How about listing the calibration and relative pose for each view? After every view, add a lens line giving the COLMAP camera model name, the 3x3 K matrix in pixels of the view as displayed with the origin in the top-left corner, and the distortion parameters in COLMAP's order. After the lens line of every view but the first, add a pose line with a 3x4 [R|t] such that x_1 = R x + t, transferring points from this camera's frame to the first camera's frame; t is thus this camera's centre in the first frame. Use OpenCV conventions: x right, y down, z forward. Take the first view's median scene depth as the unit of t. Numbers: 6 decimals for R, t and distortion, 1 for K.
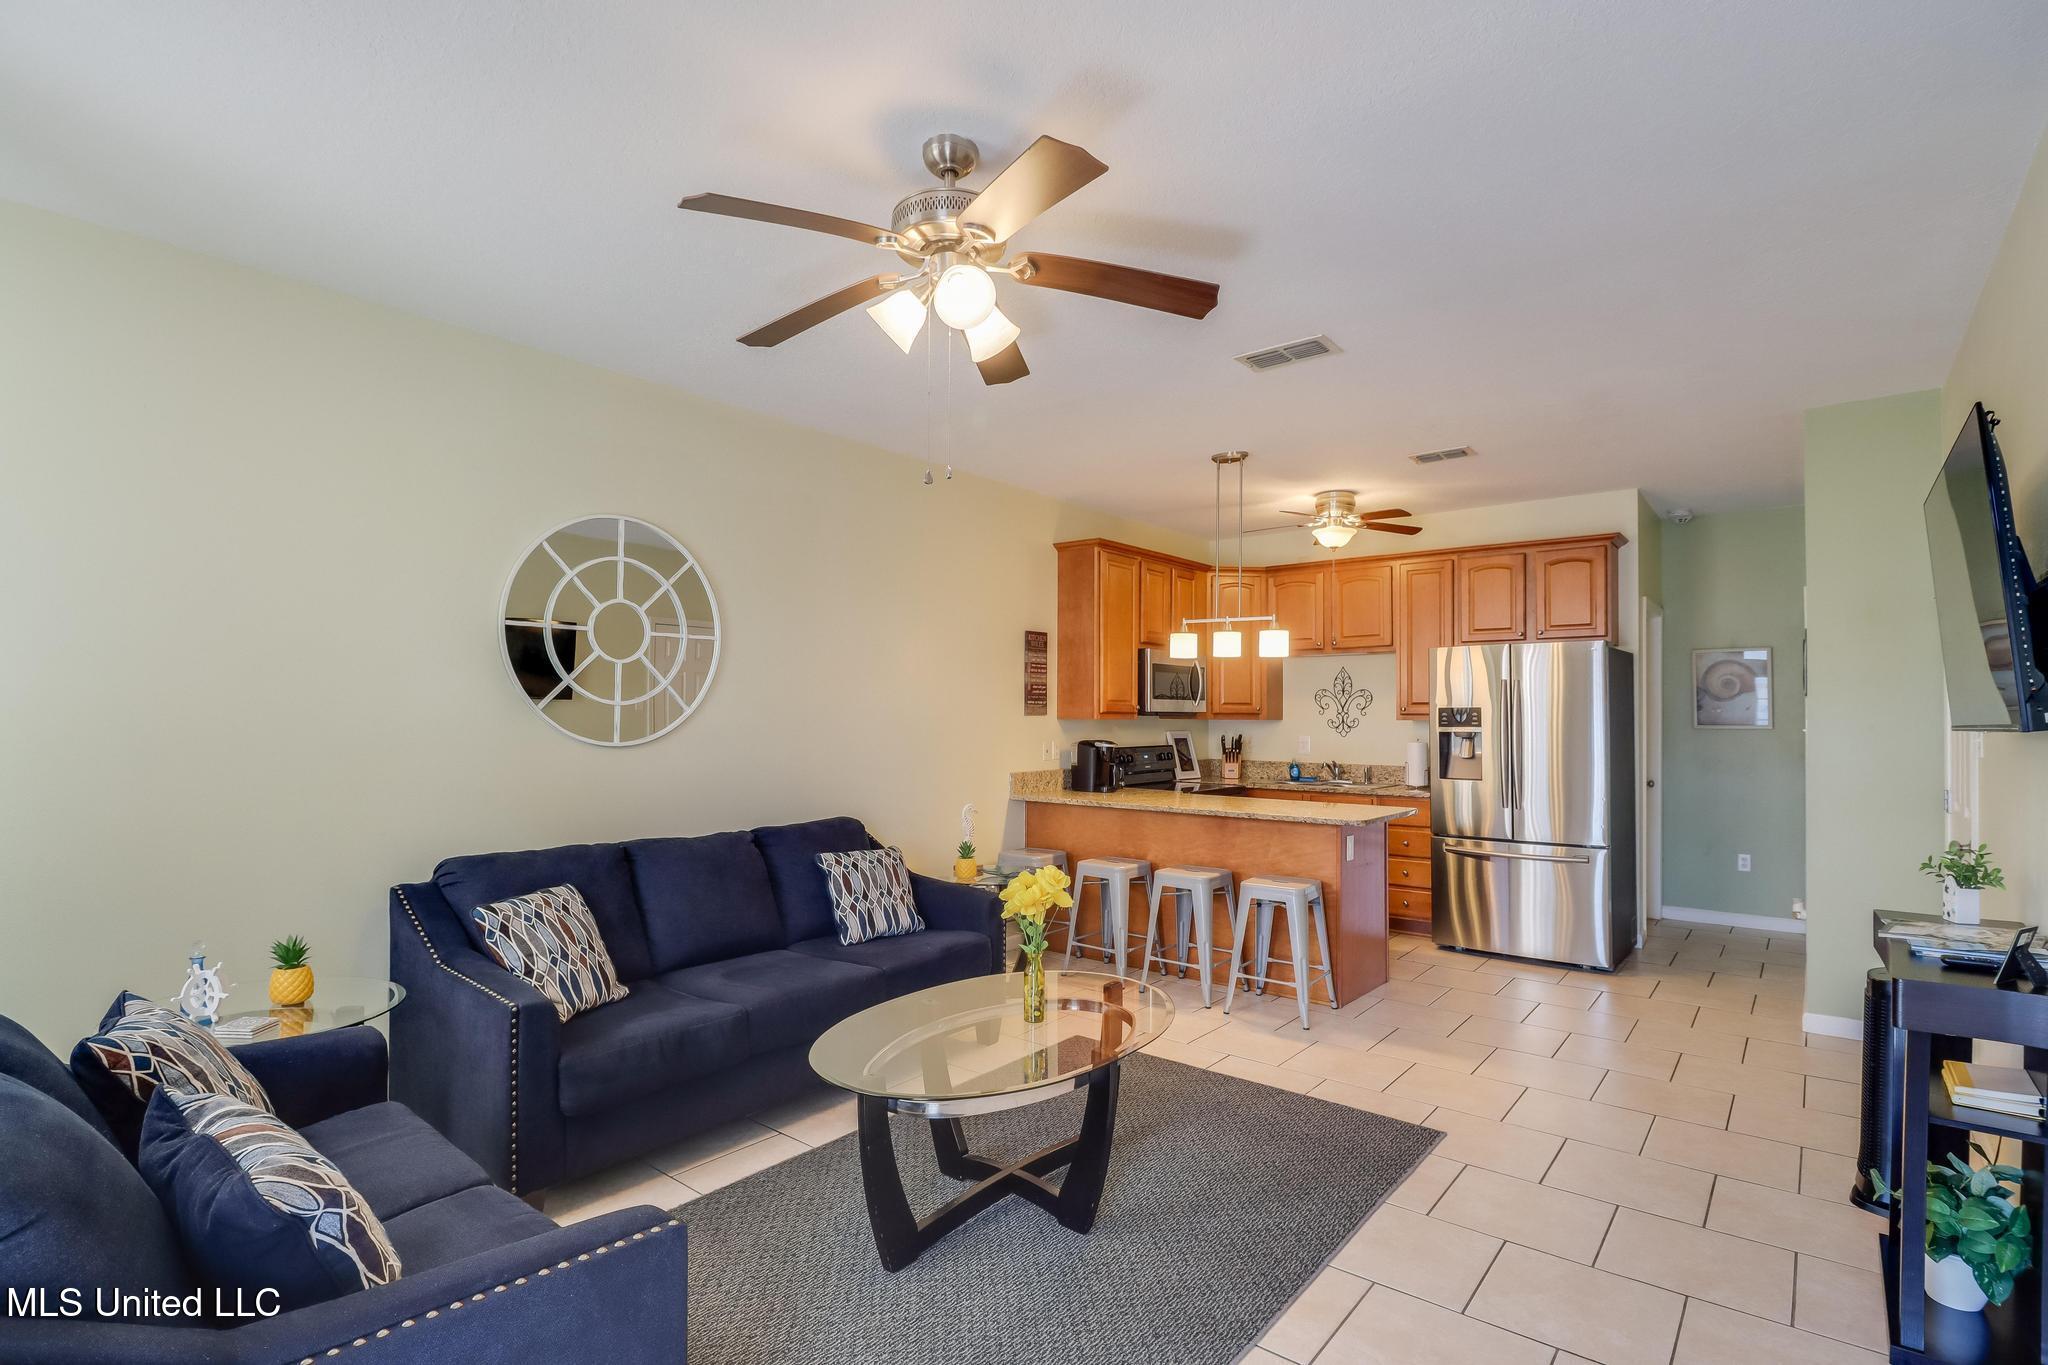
lens RADIAL K [[982.2, 0, 1024.0], [0, 982.2, 682.5], [0, 0, 1]] dist [-0.002751, -0.000581]
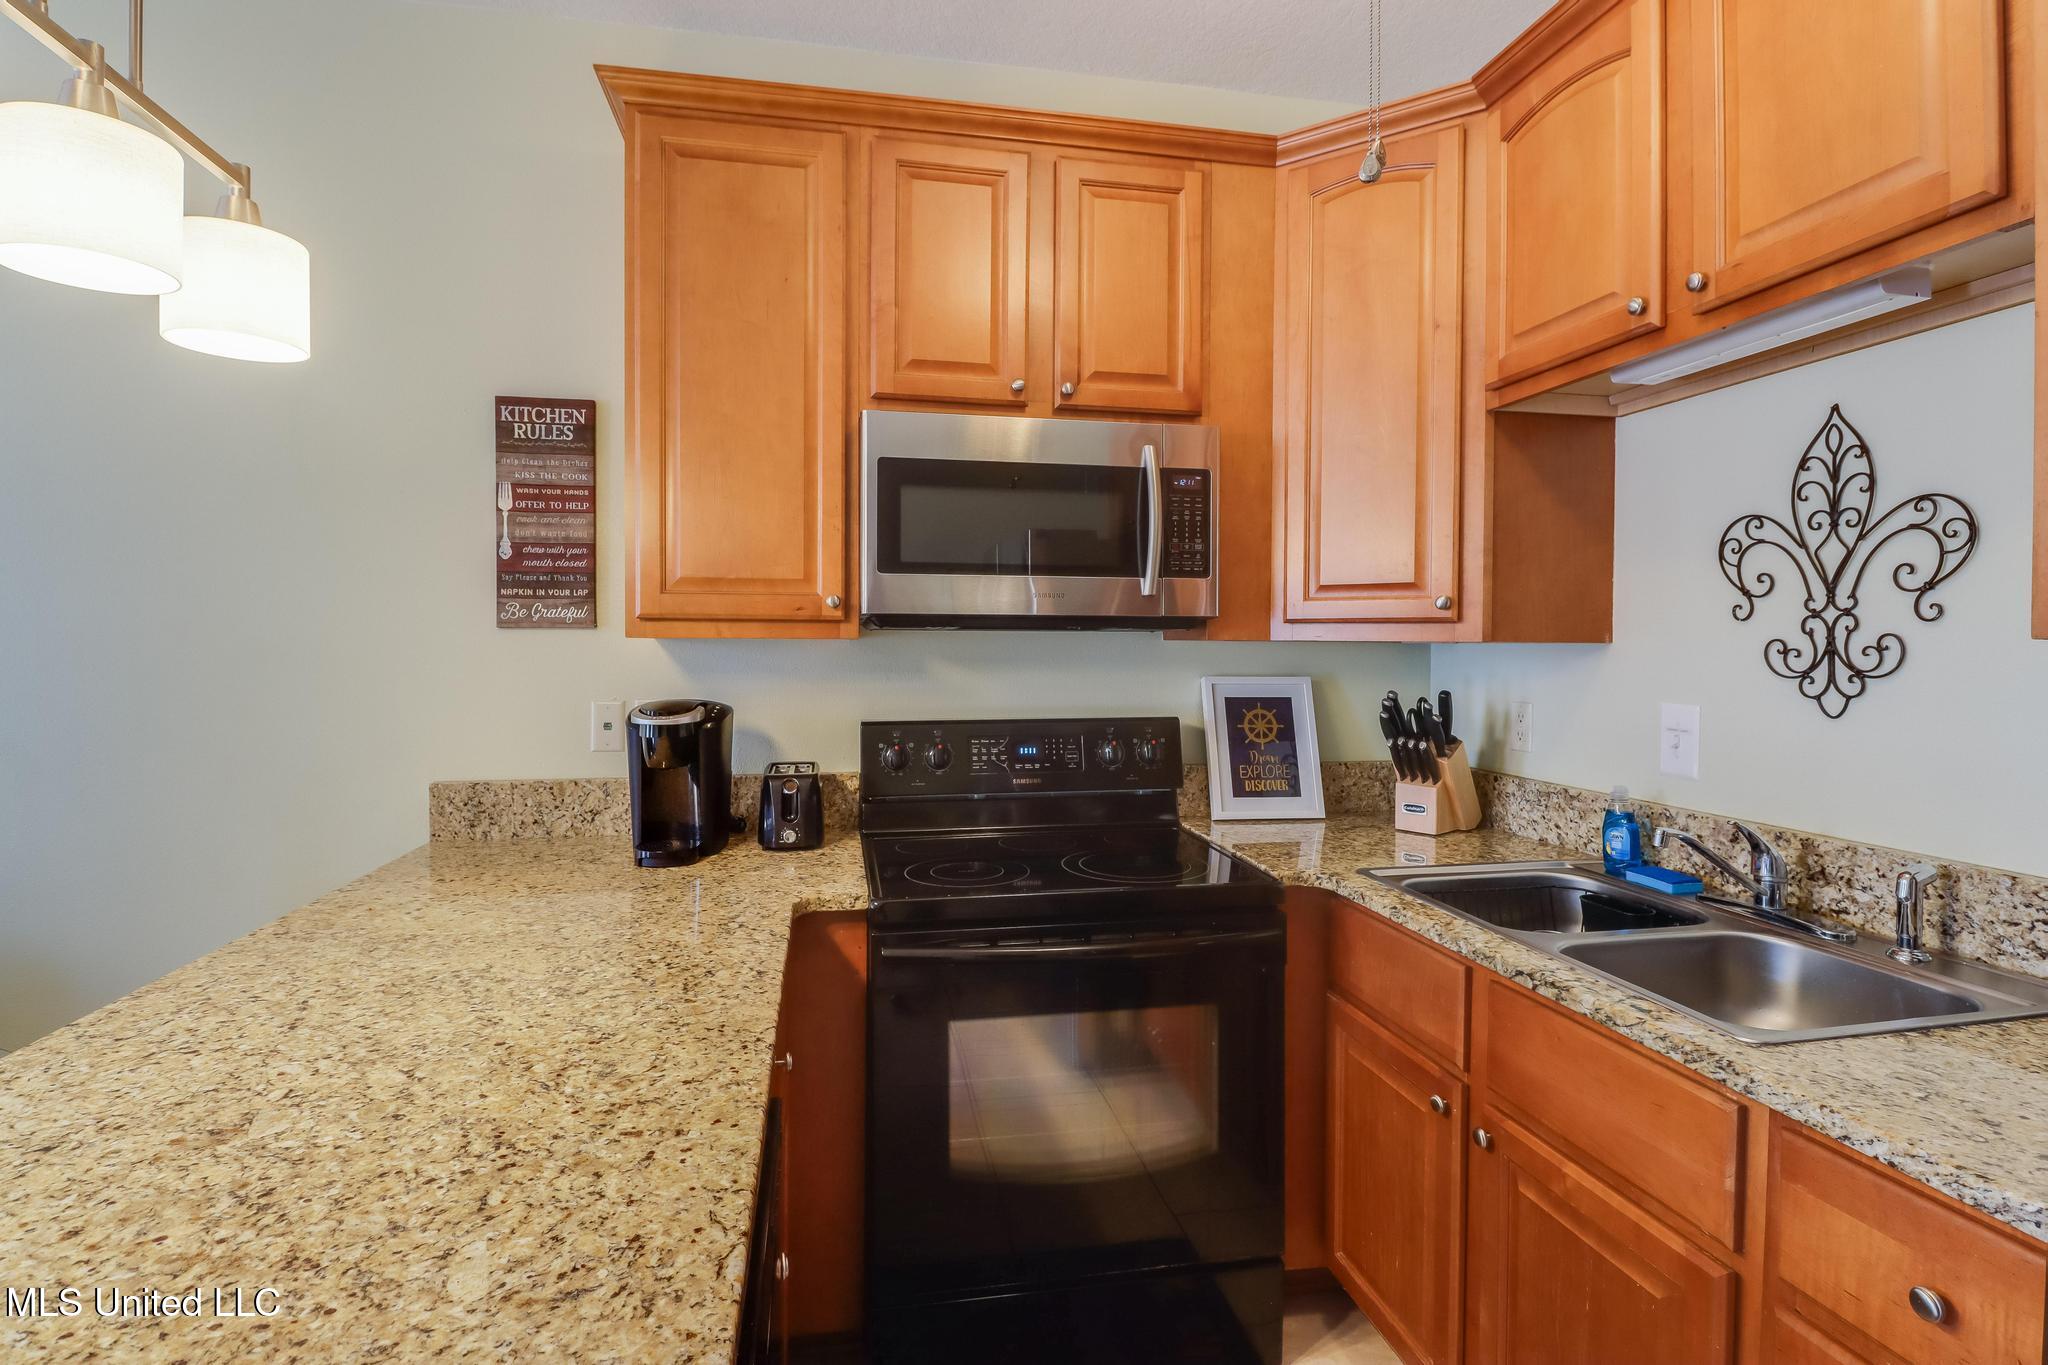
lens RADIAL K [[994.9, 0, 1000.8], [0, 994.9, 656.2], [0, 0, 1]] dist [-0.000086, -0.014200]
pose [[0.765691, 0.007148, -0.643169, 0.550616], [0.021518, 0.999094, 0.036720, 0.049204], [0.642848, -0.041955, 0.764844, 1.193869]]
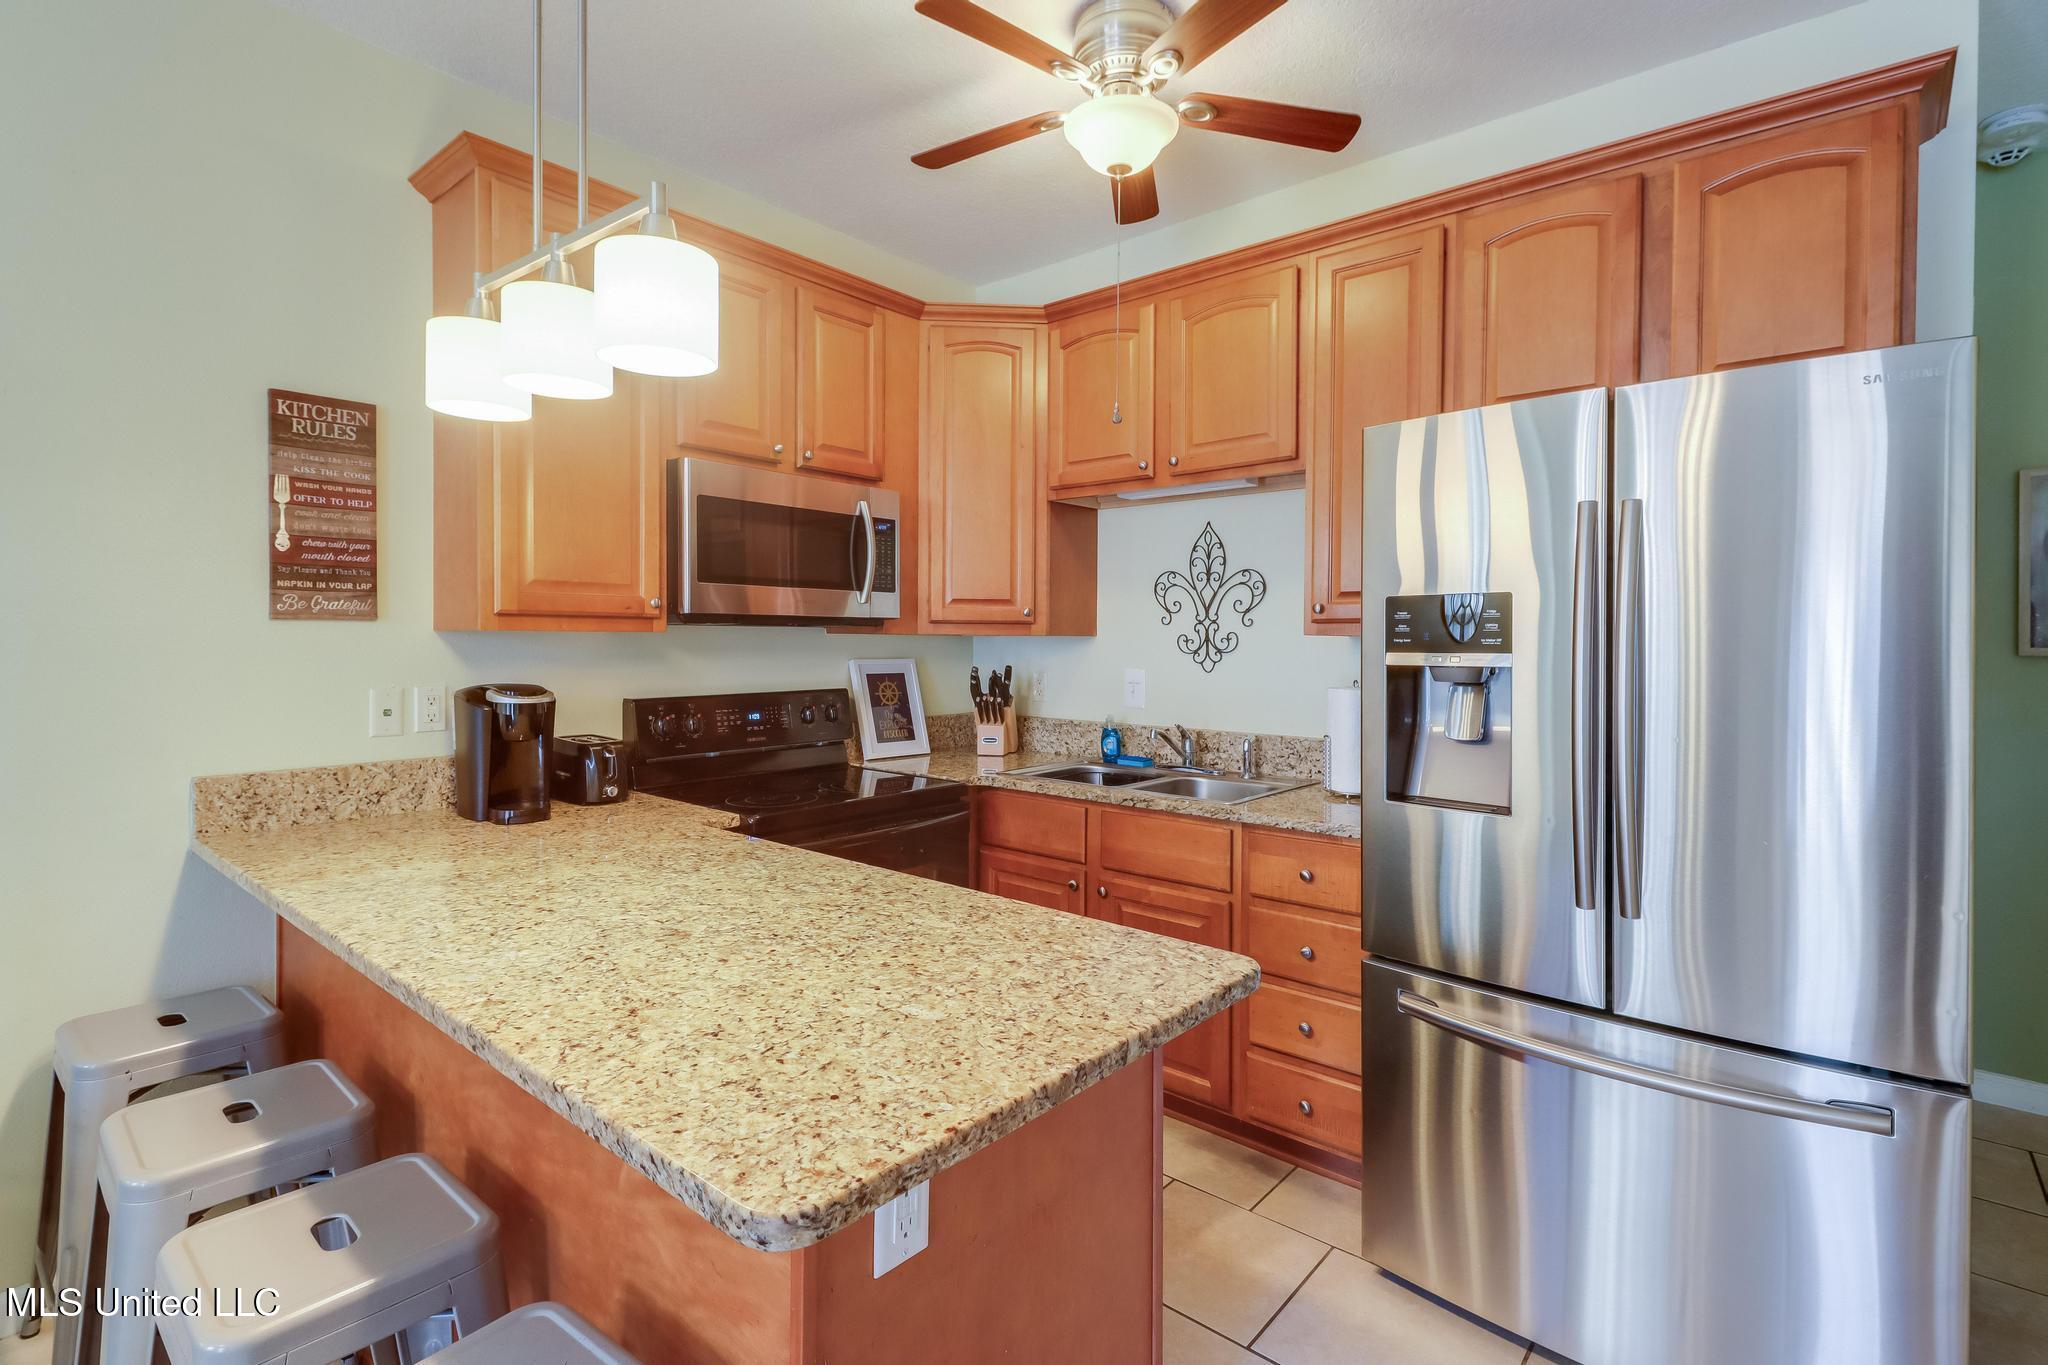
lens RADIAL K [[974.4, 0, 1027.8], [0, 974.4, 649.6], [0, 0, 1]] dist [0.014412, -0.012294]
pose [[0.999922, 0.001269, -0.012411, 0.415702], [-0.000703, 0.998964, 0.045500, 0.039997], [0.012456, -0.045488, 0.998887, 0.907285]]
